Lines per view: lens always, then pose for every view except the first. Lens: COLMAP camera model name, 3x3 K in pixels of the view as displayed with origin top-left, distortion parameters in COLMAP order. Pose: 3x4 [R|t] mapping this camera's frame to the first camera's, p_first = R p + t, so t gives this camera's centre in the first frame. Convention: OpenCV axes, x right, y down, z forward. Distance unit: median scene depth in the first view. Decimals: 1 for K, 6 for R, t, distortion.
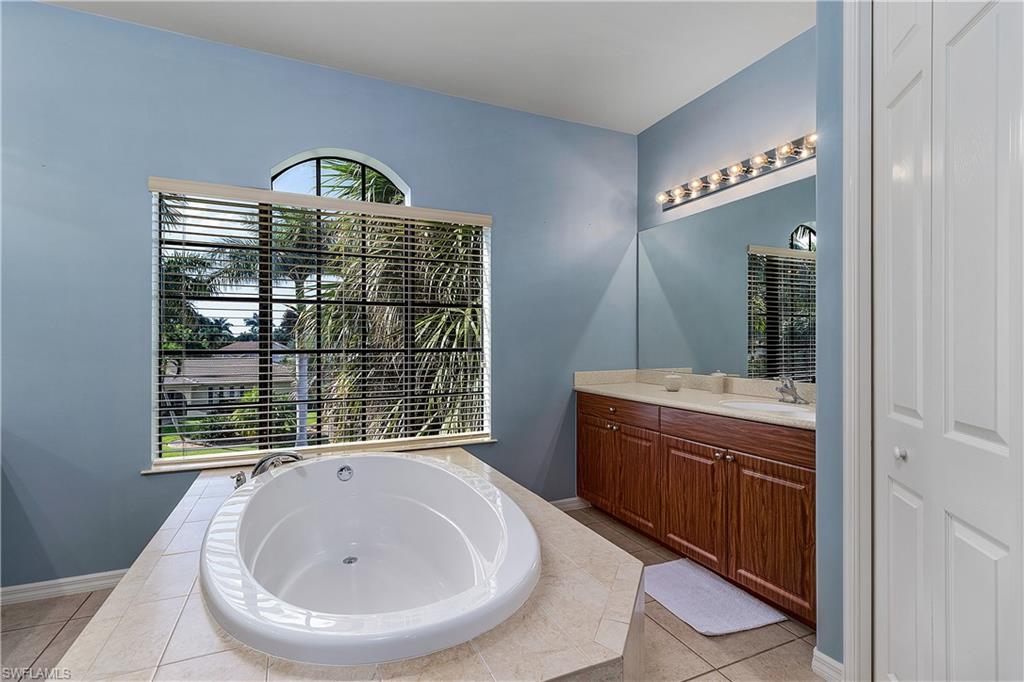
lens RADIAL K [[476.4, 0, 510.4], [0, 476.4, 339.6], [0, 0, 1]] dist [-0.002412, -0.000451]
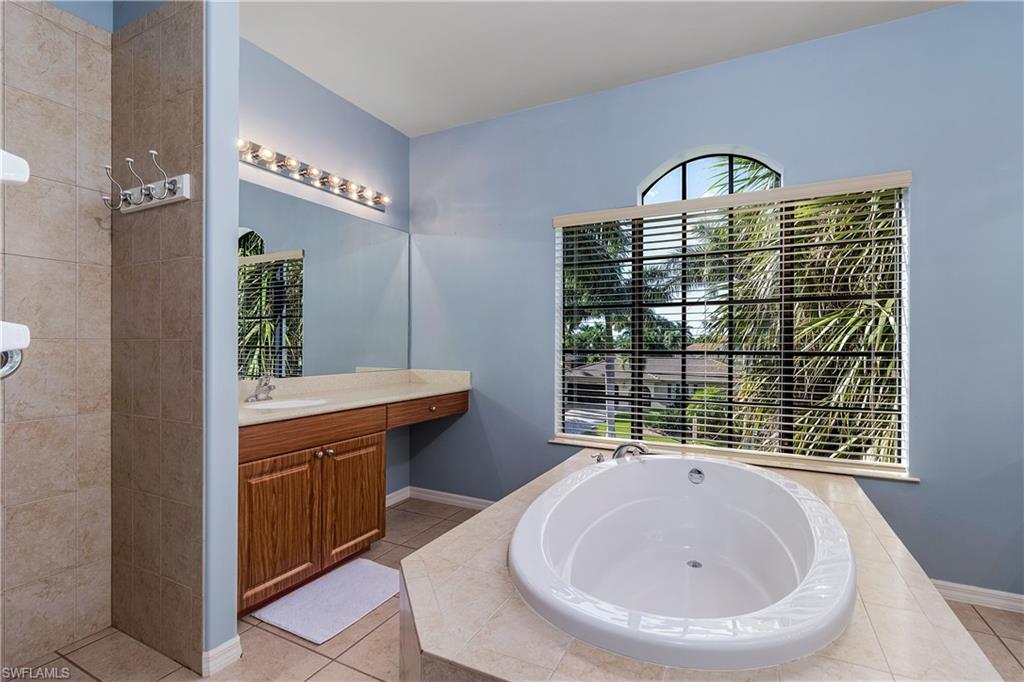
lens RADIAL K [[476.4, 0, 510.4], [0, 476.4, 339.6], [0, 0, 1]] dist [-0.002412, -0.000451]
pose [[0.619705, -0.004134, -0.784824, 0.131015], [0.001993, 0.999991, -0.003694, 0.000428], [0.784833, 0.000725, 0.619707, 0.059349]]
